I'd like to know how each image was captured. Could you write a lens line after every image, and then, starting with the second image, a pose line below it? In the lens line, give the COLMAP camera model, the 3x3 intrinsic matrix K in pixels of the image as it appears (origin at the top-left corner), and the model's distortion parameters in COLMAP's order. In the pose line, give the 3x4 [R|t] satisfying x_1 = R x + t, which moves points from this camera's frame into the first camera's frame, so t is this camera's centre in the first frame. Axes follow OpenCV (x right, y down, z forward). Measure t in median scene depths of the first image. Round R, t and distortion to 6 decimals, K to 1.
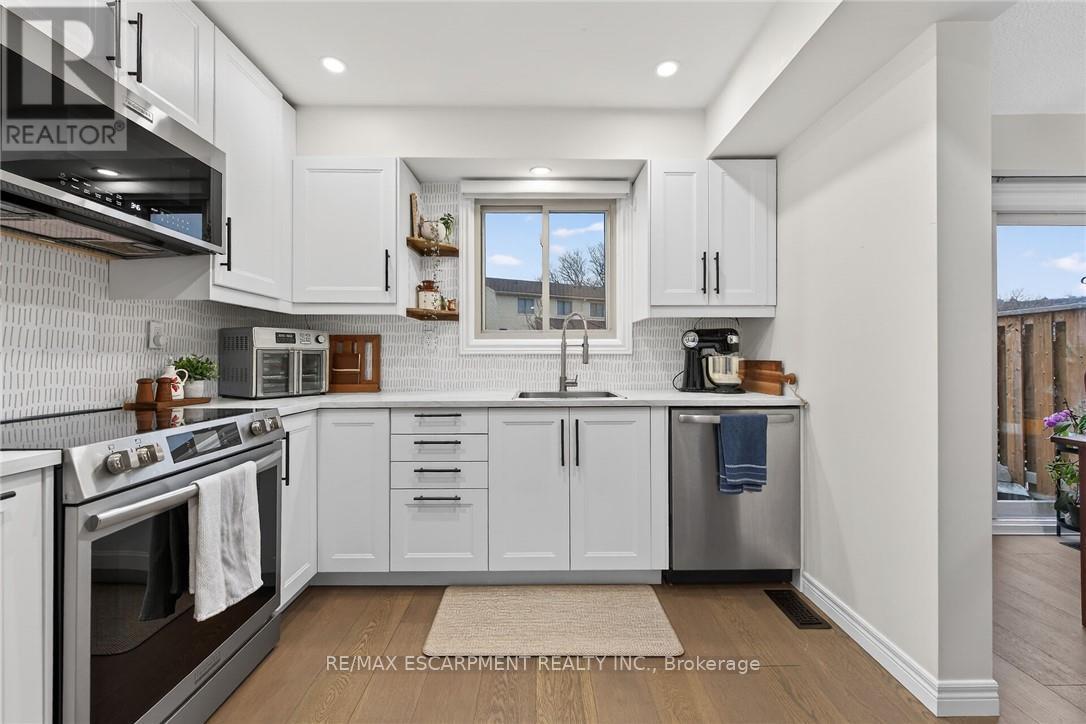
lens RADIAL K [[441.6, 0, 541.7], [0, 441.6, 356.9], [0, 0, 1]] dist [0.001031, -0.000166]
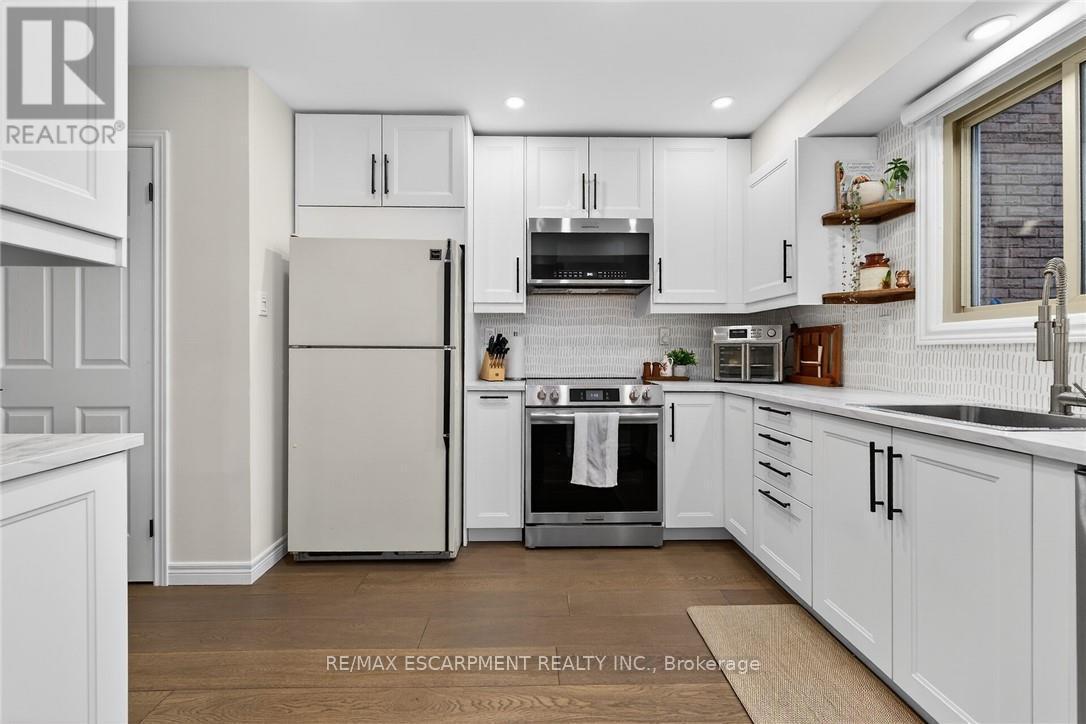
lens RADIAL K [[446.6, 0, 541.3], [0, 446.6, 351.8], [0, 0, 1]] dist [0.001398, 0.000065]
pose [[0.016596, 0.003412, -0.999856, 0.671802], [0.003004, 0.999989, 0.003462, 0.001266], [0.999858, -0.003061, 0.016586, 0.457527]]
